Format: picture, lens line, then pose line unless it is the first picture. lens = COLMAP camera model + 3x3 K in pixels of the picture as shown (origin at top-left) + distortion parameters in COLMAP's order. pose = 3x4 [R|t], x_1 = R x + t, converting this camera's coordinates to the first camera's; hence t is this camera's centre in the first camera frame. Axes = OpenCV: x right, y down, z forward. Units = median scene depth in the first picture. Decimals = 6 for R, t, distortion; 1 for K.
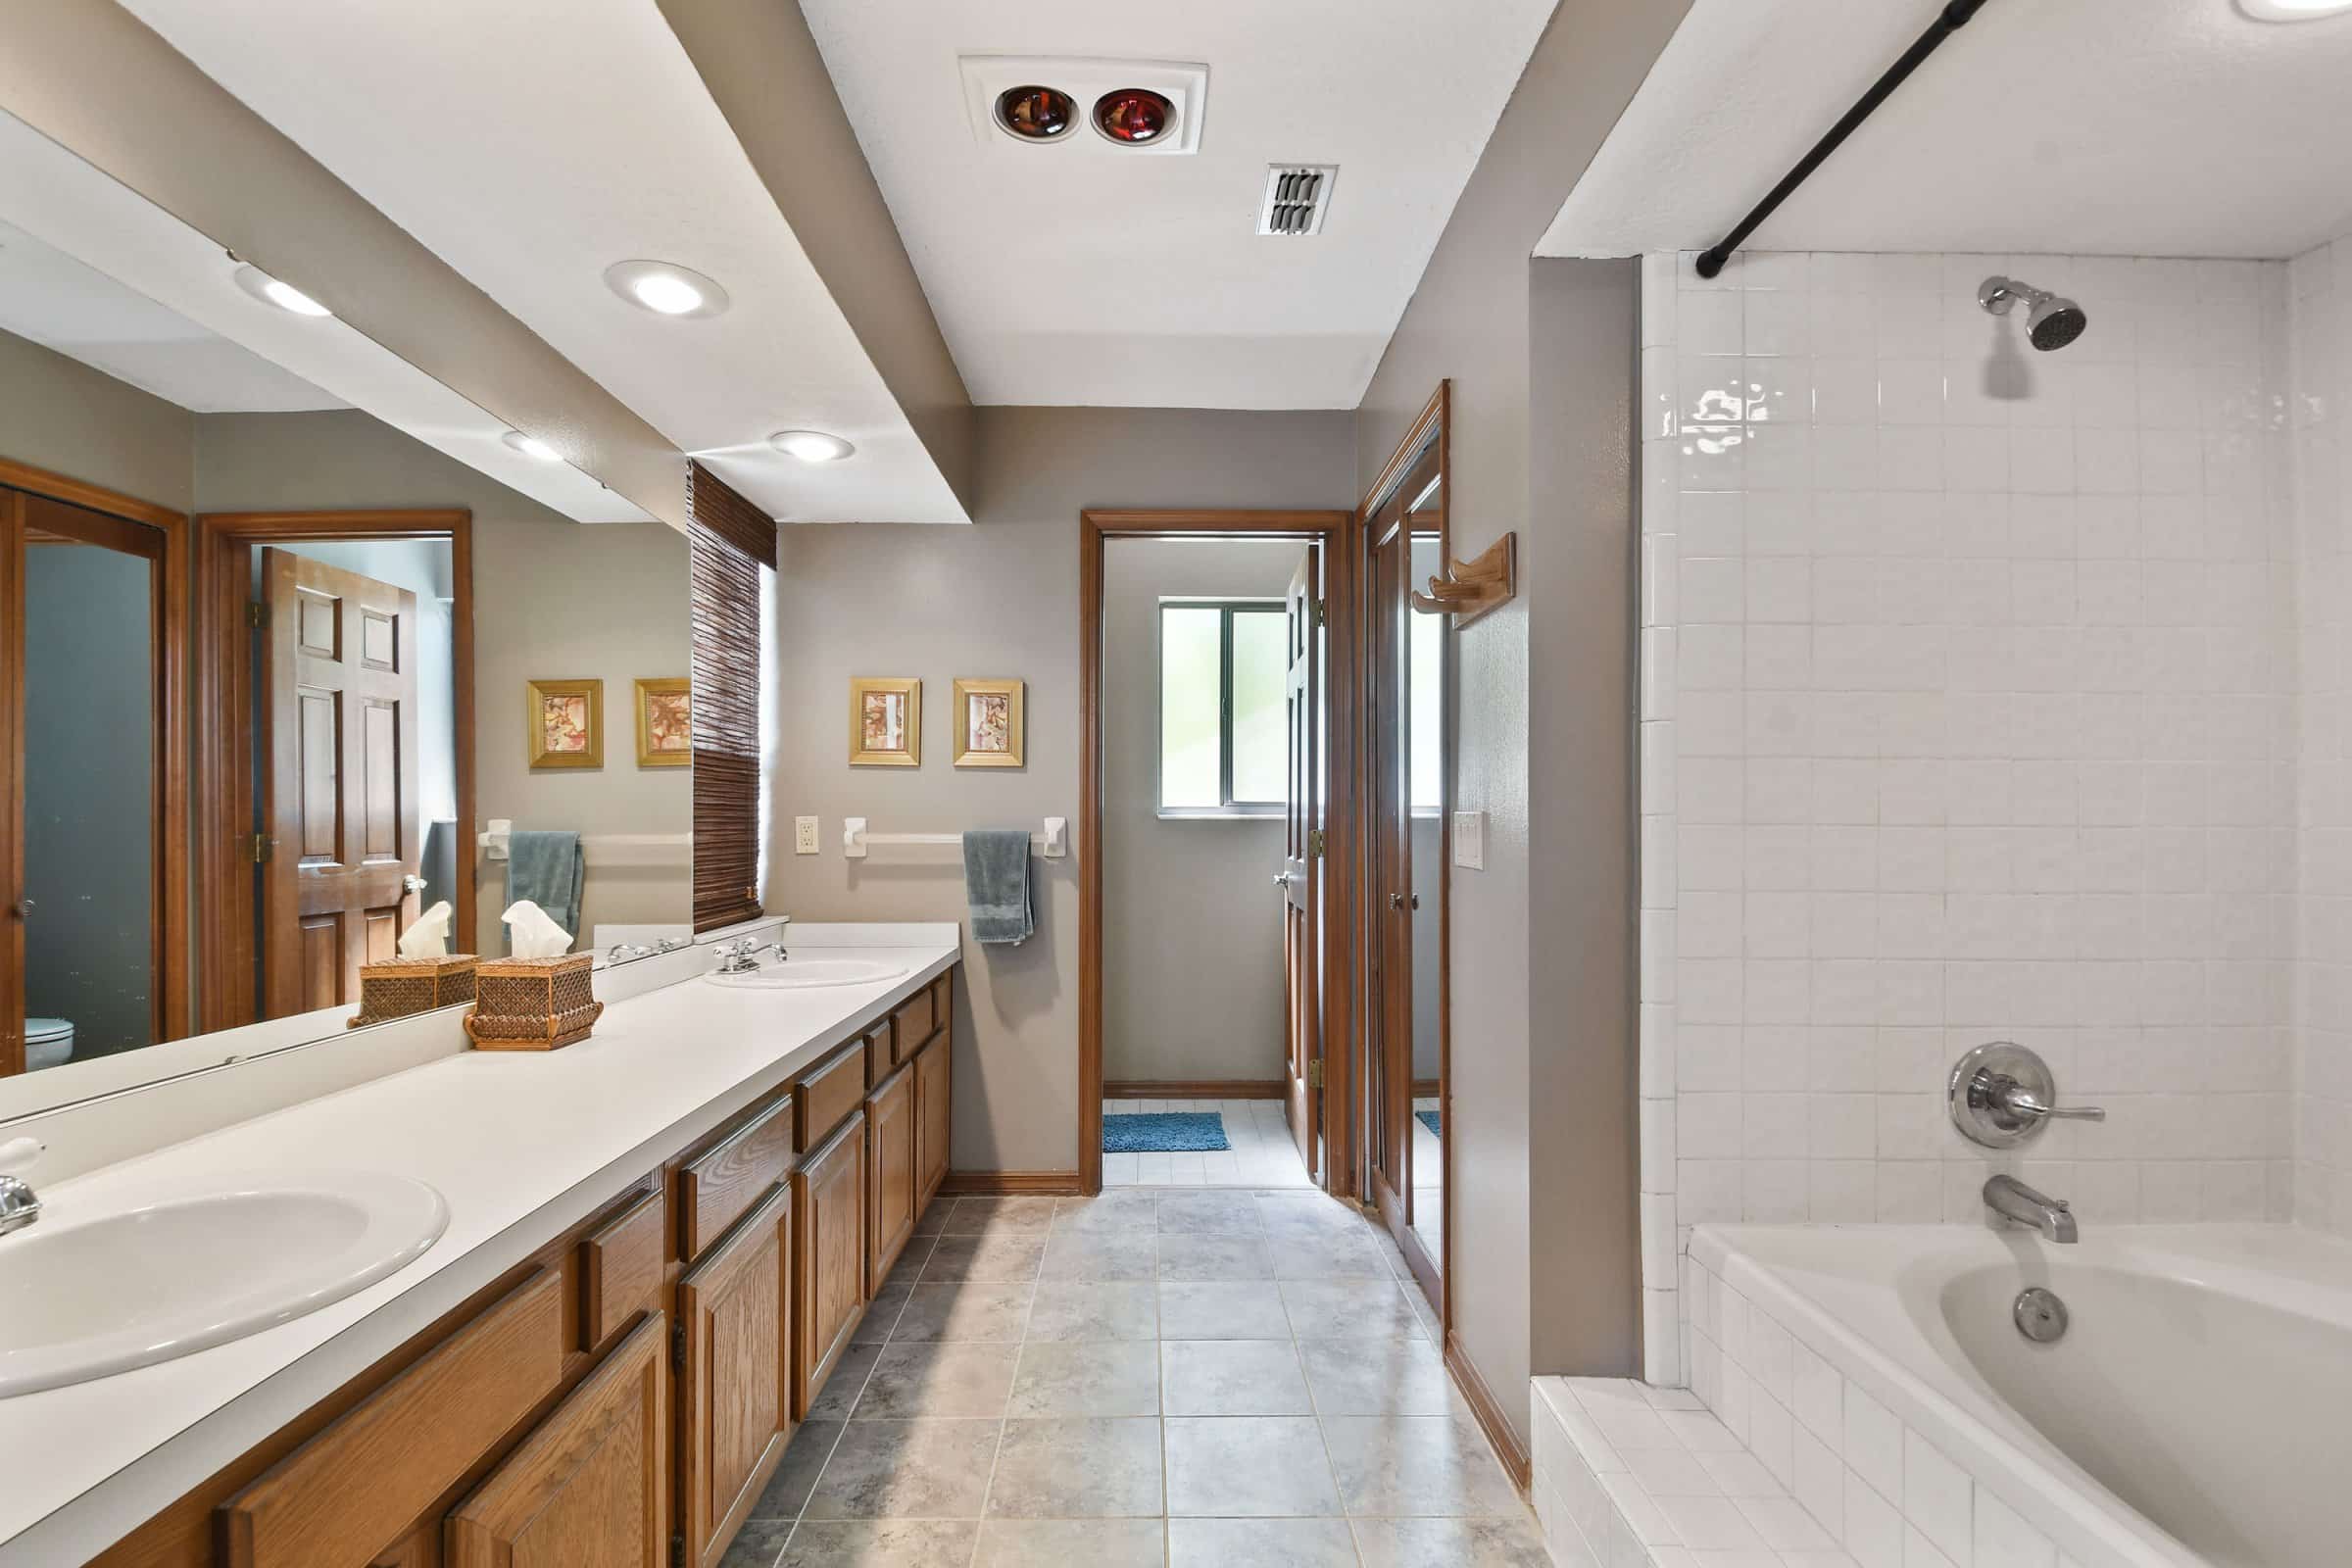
lens RADIAL K [[1066.8, 0, 1183.5], [0, 1066.8, 853.9], [0, 0, 1]] dist [0.036916, -0.023056]
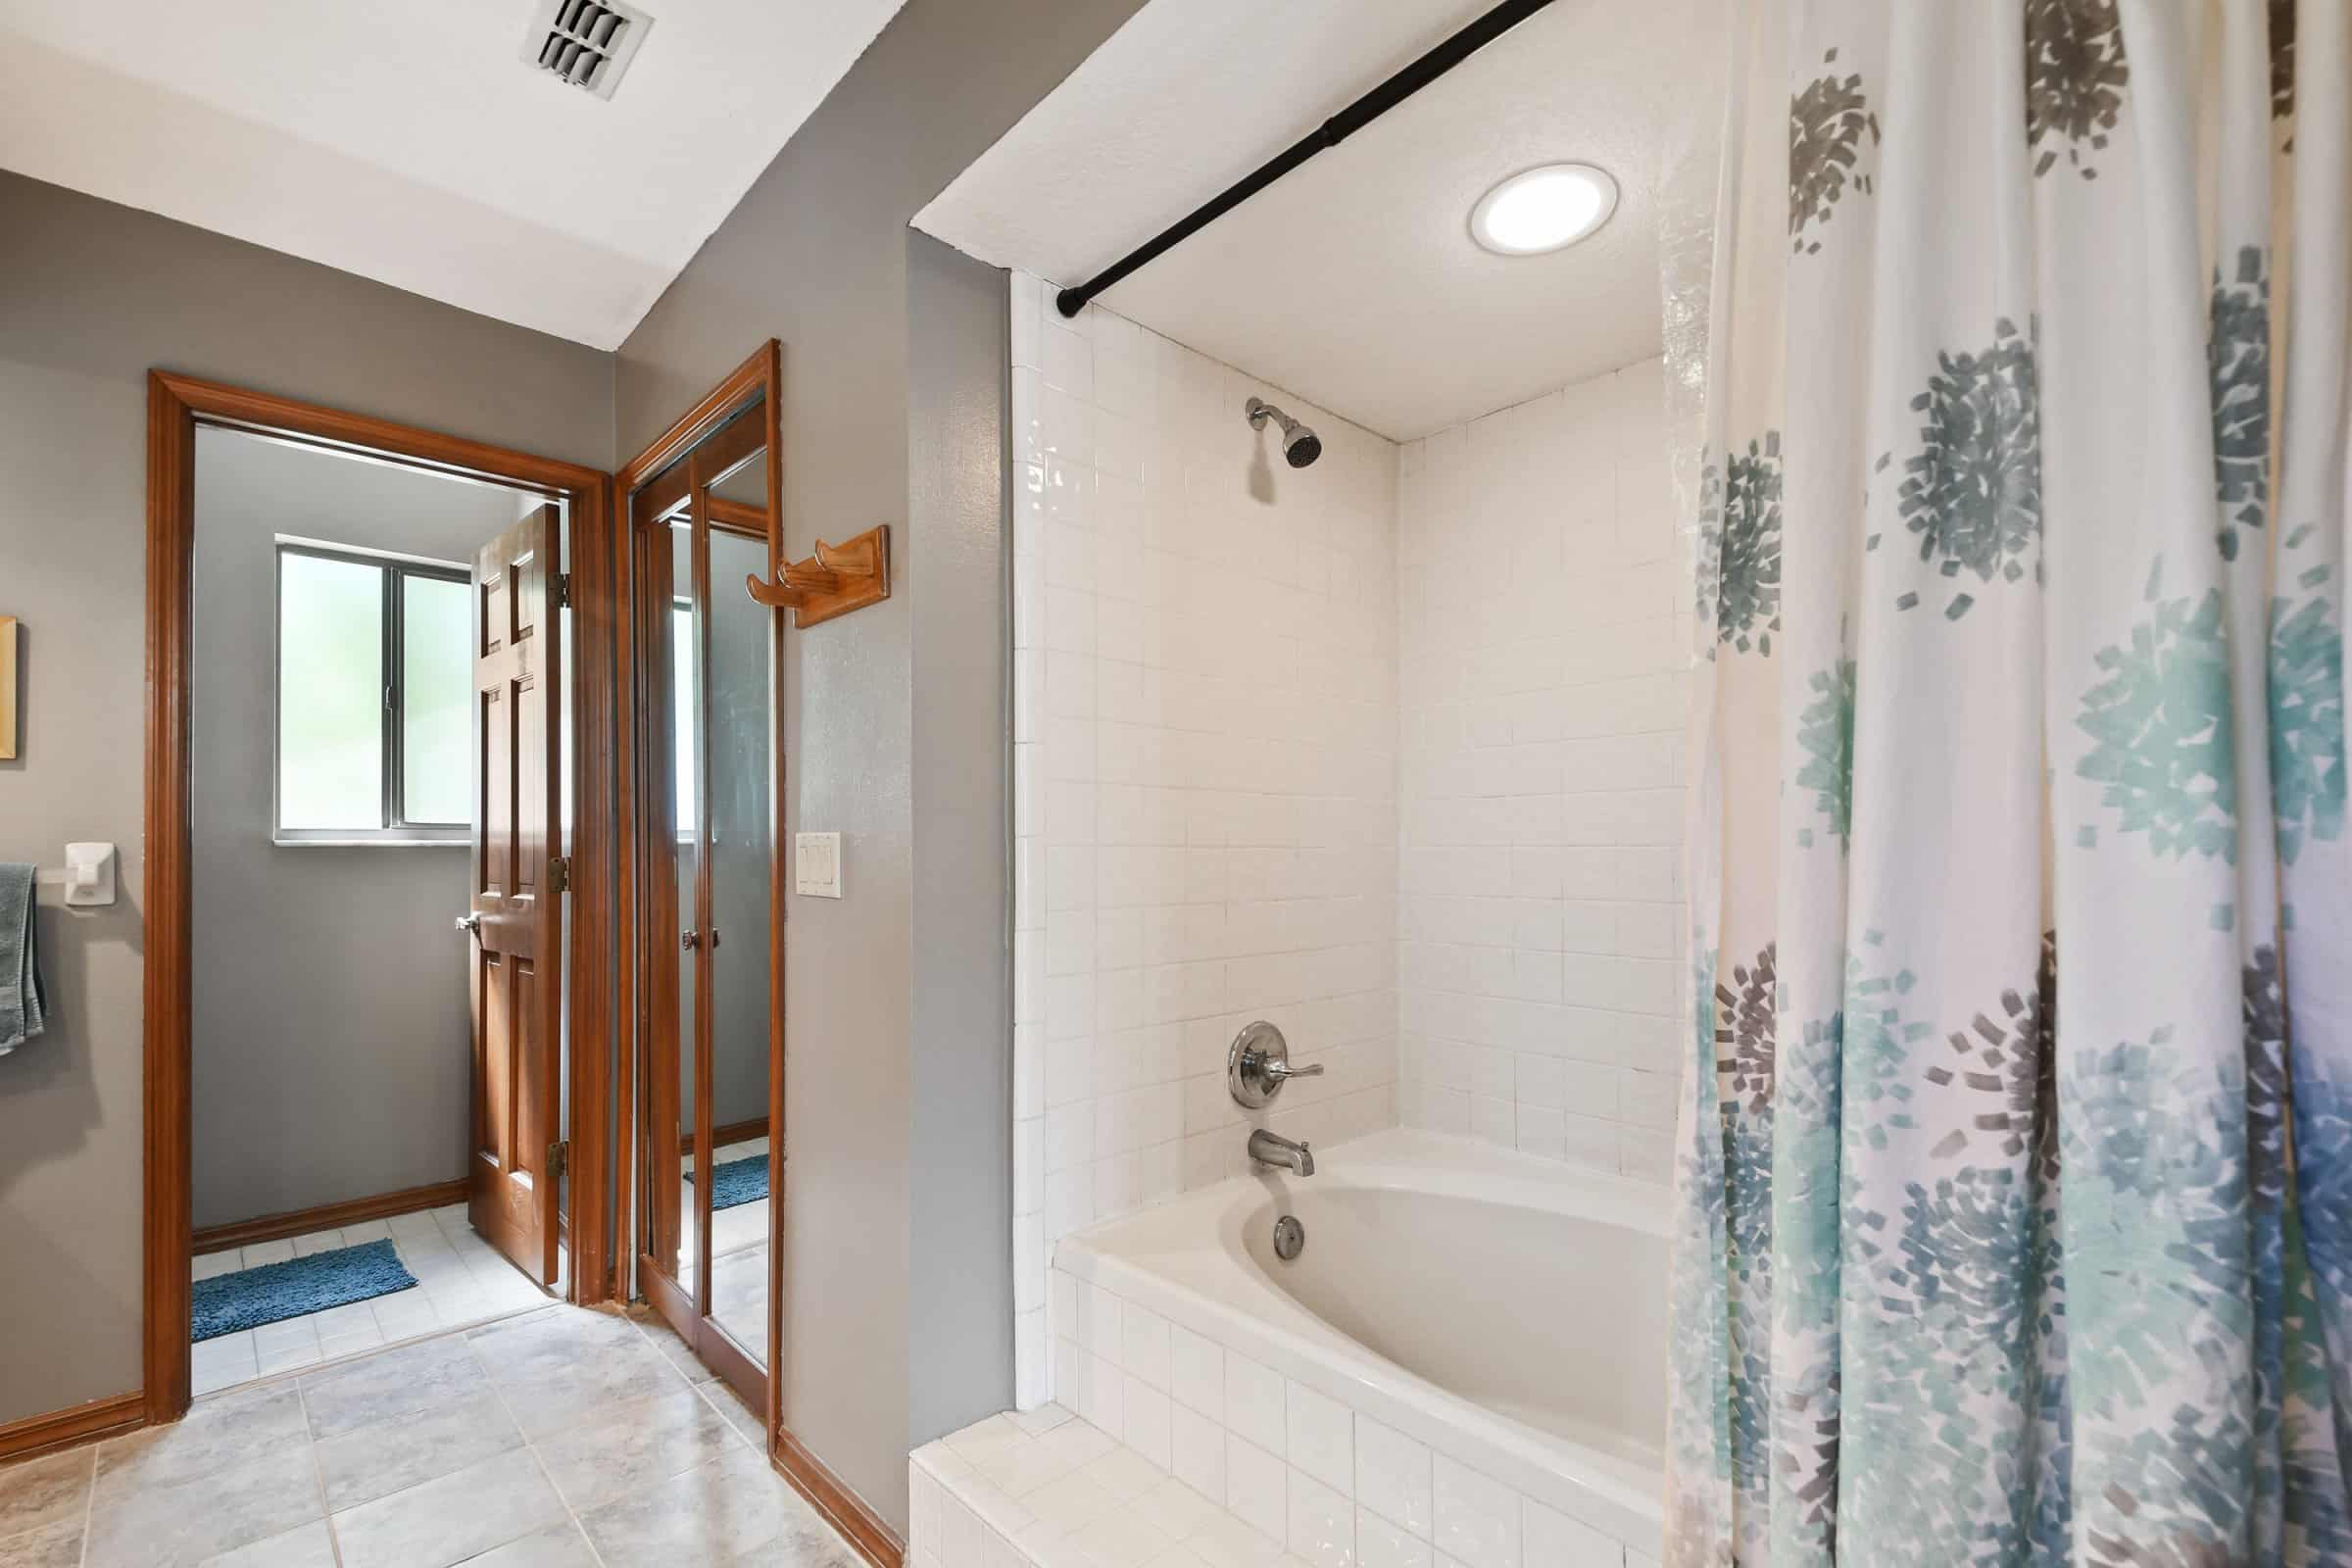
lens RADIAL K [[1022.7, 0, 1174.8], [0, 1022.7, 854.7], [0, 0, 1]] dist [0.036241, -0.016279]
pose [[0.744138, -0.010458, 0.667944, -0.060863], [0.026531, 0.999551, -0.013908, -0.001496], [-0.667499, 0.028070, 0.744081, 0.125250]]
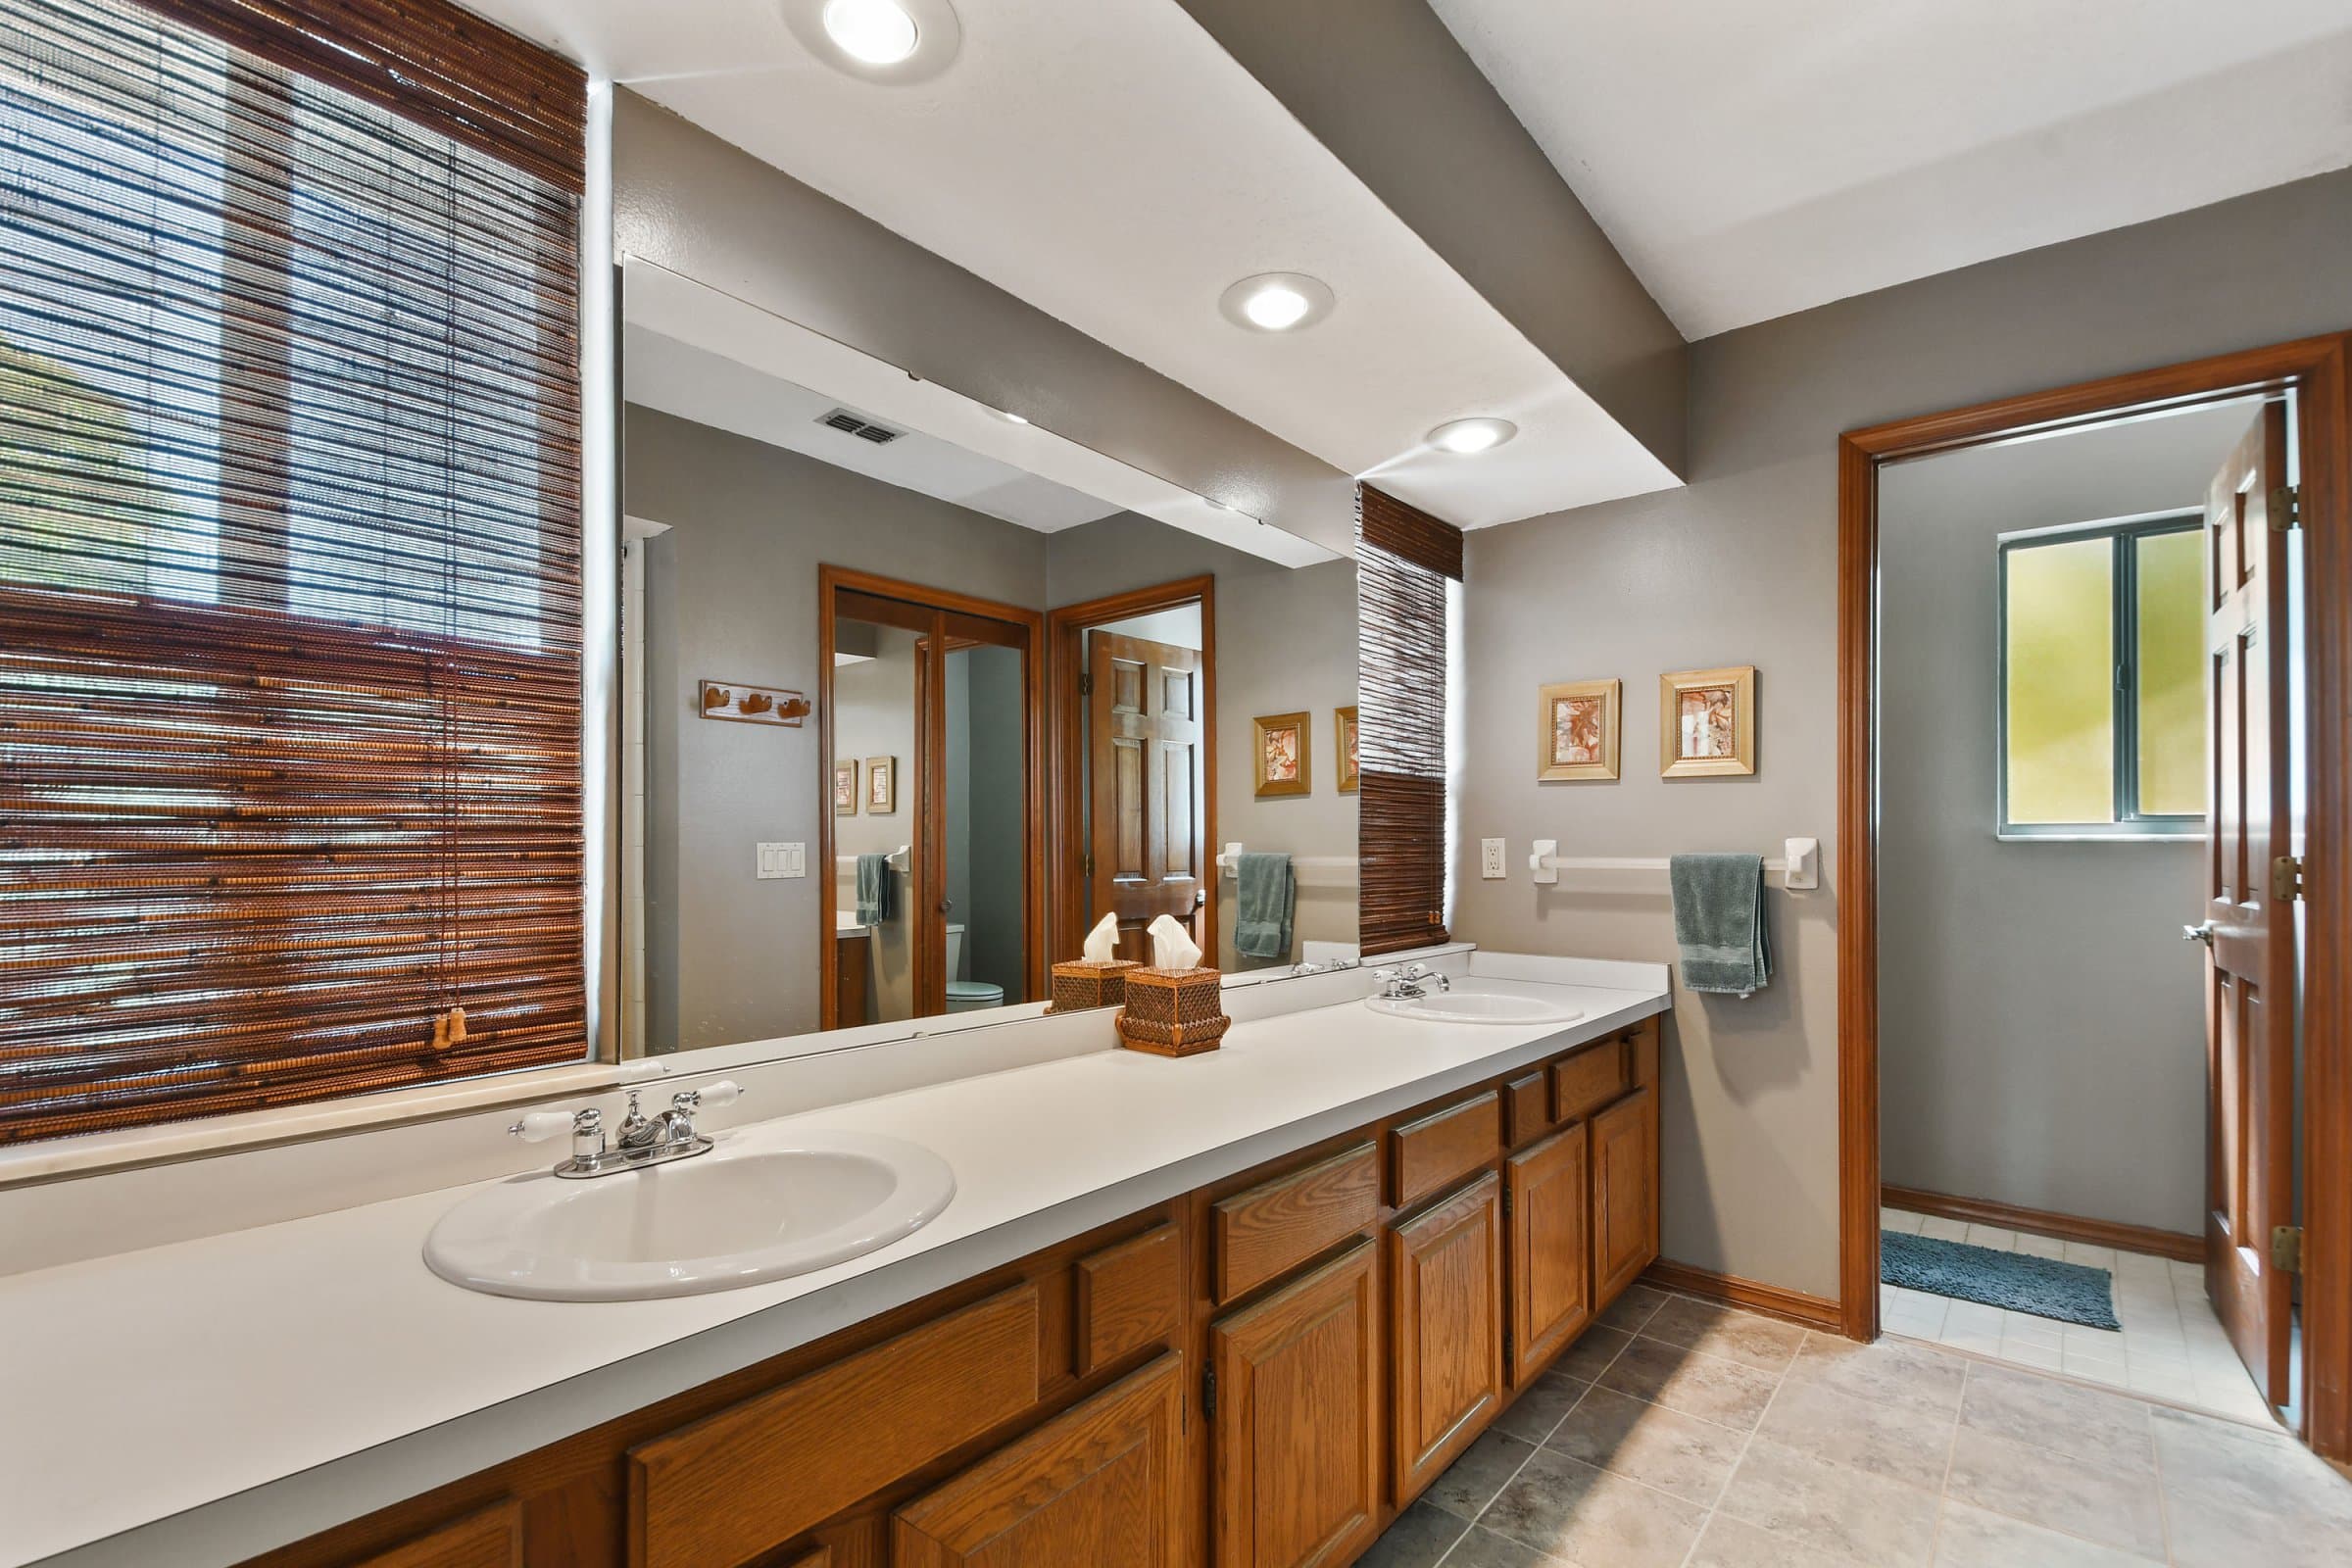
lens RADIAL K [[1066.8, 0, 1183.5], [0, 1066.8, 853.9], [0, 0, 1]] dist [0.036916, -0.023056]
pose [[0.753461, 0.004184, -0.657480, 0.063340], [-0.020486, 0.999644, -0.017116, 0.000089], [0.657174, 0.026366, 0.753278, 0.124147]]
